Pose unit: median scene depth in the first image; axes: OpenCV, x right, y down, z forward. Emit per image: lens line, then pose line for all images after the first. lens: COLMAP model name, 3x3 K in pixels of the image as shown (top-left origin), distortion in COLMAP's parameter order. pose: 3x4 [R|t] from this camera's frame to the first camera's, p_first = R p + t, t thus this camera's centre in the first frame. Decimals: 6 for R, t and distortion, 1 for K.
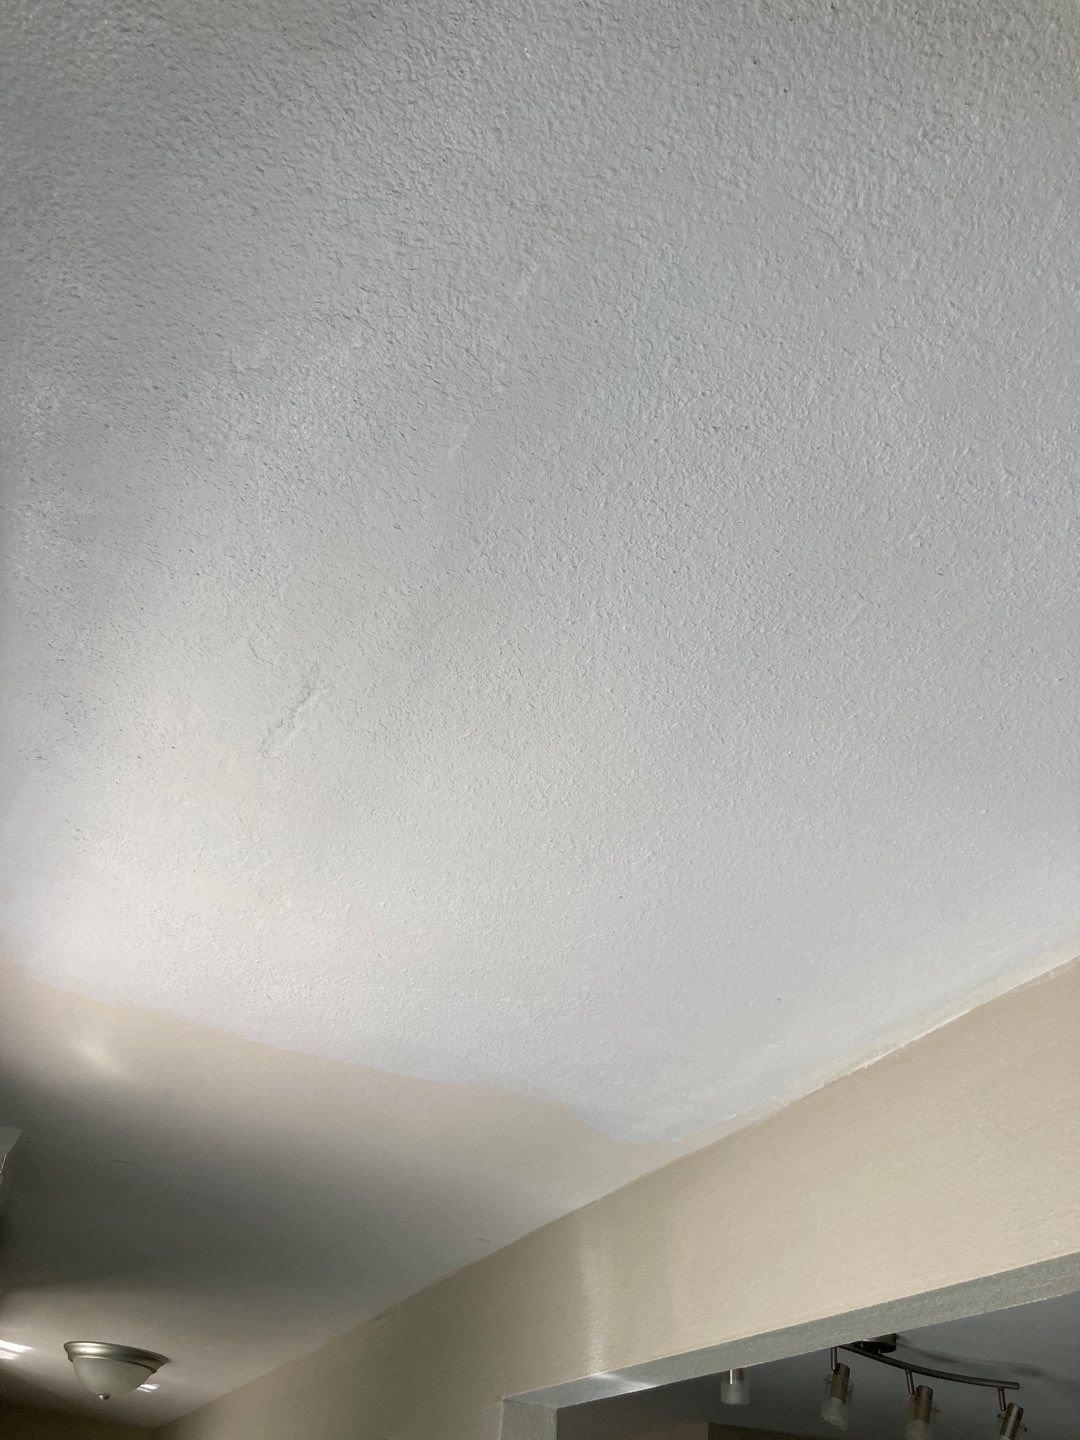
lens RADIAL K [[1167.5, 0, 540.0], [0, 1167.5, 720.0], [0, 0, 1]] dist [0.029400, -0.063878]
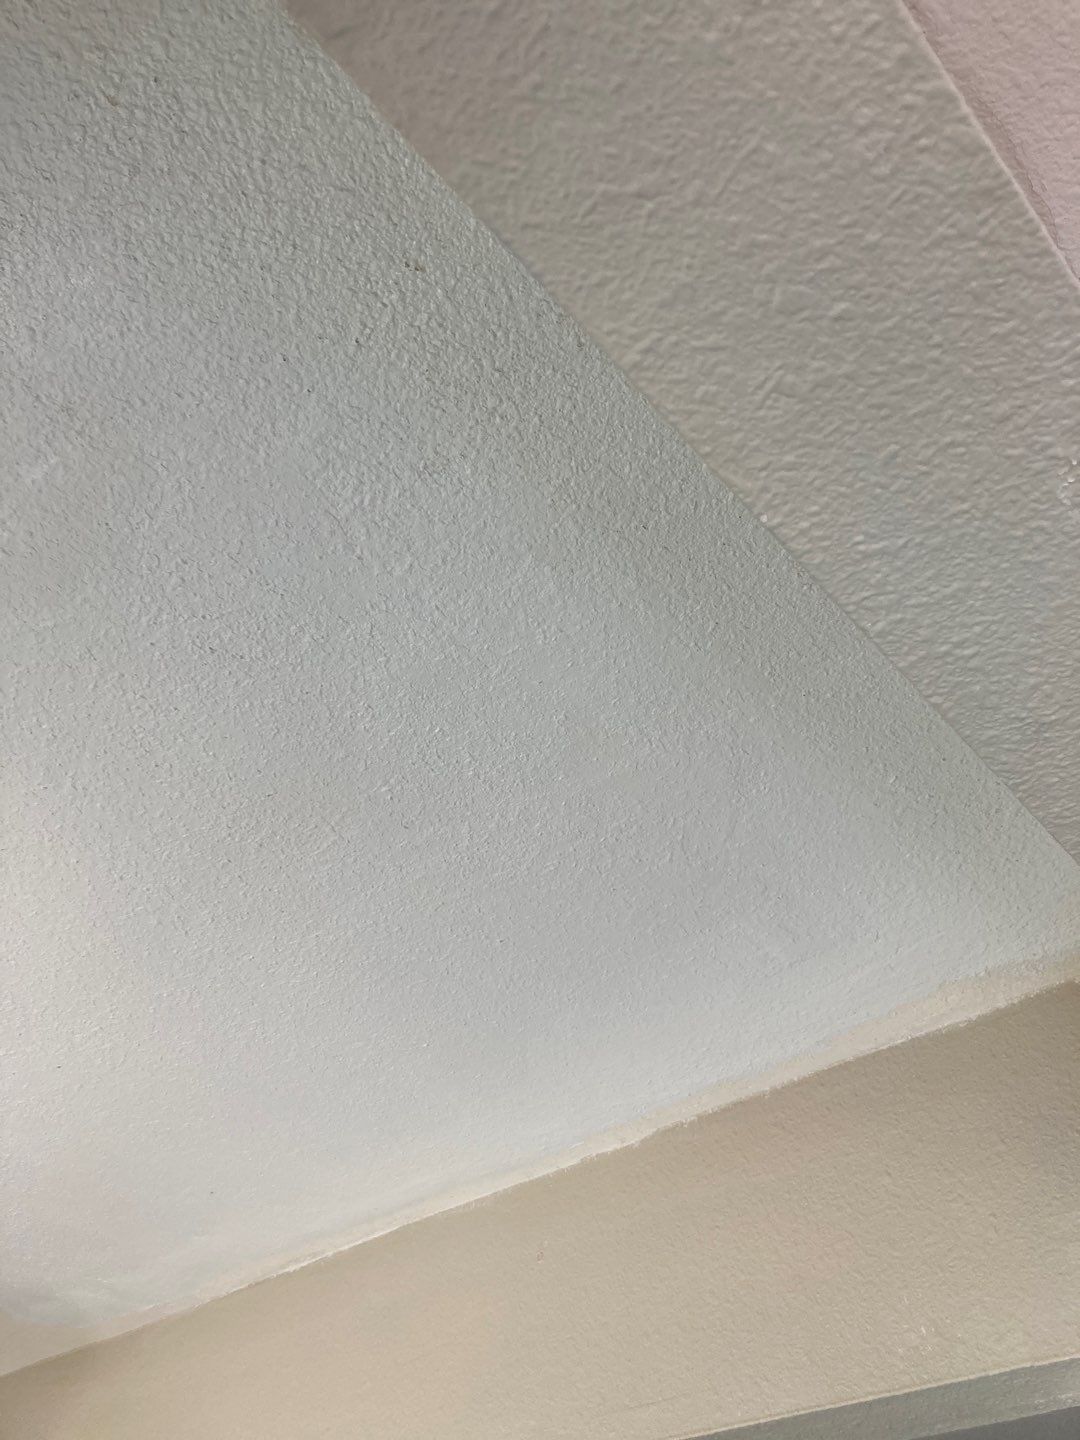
lens RADIAL K [[1167.5, 0, 540.0], [0, 1167.5, 720.0], [0, 0, 1]] dist [0.029400, -0.063878]
pose [[0.921936, 0.247926, 0.297600, 0.144416], [-0.211027, 0.965773, -0.150829, -0.108935], [-0.324809, 0.076253, 0.942701, -0.075358]]
